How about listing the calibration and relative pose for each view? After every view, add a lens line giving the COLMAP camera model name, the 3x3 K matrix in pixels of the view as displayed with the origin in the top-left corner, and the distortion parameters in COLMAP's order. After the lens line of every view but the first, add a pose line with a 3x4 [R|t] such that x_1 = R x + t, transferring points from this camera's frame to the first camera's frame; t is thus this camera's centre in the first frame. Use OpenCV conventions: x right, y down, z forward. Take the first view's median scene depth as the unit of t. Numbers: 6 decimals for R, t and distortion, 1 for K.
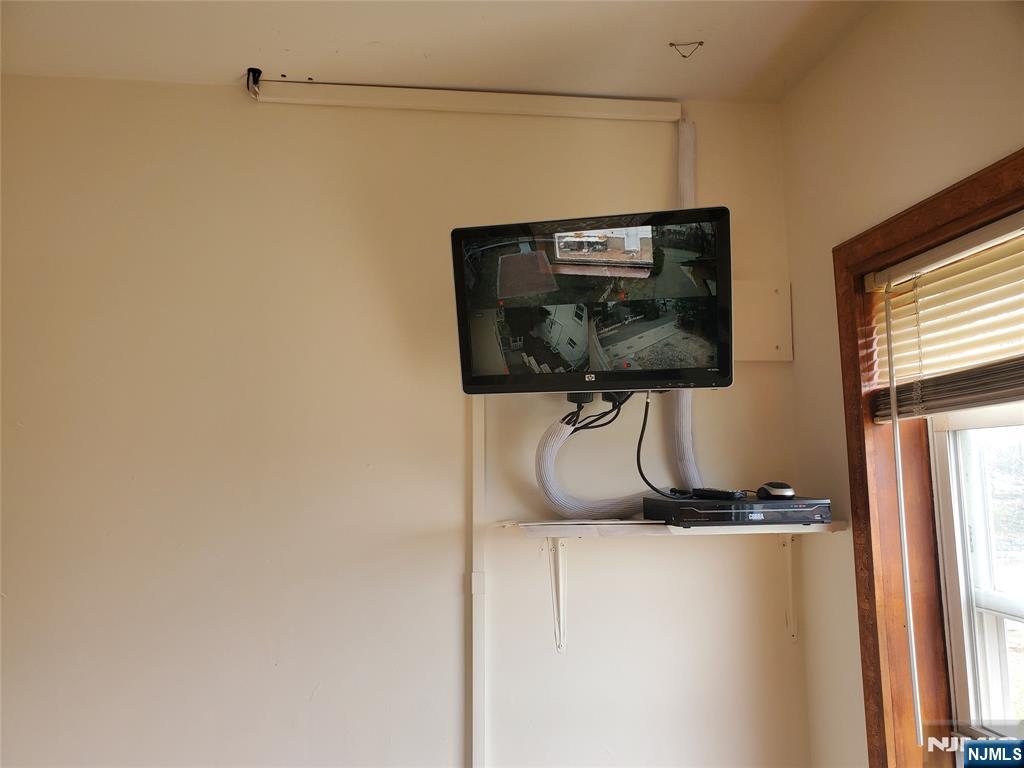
lens RADIAL K [[786.9, 0, 510.6], [0, 786.9, 384.0], [0, 0, 1]] dist [0.005372, -0.000649]
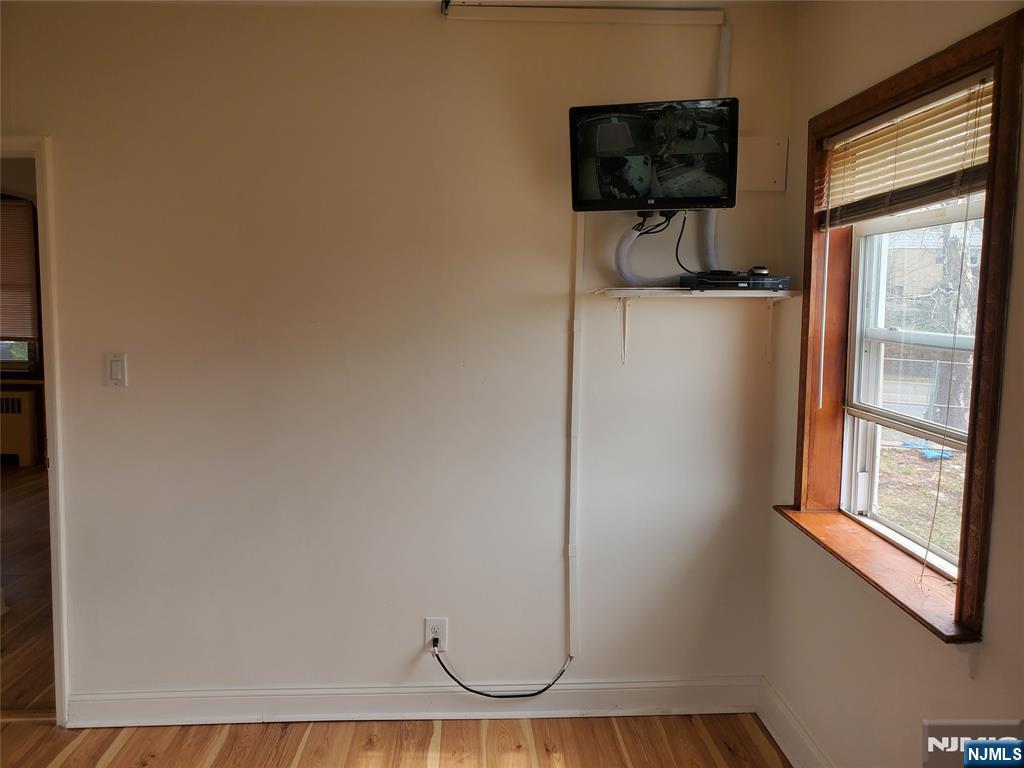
lens RADIAL K [[786.9, 0, 495.9], [0, 786.9, 387.3], [0, 0, 1]] dist [0.005372, -0.000649]
pose [[0.993363, 0.033587, -0.110011, -0.028254], [-0.006631, 0.971550, 0.236741, -0.018843], [0.114833, -0.234440, 0.965324, -0.745198]]
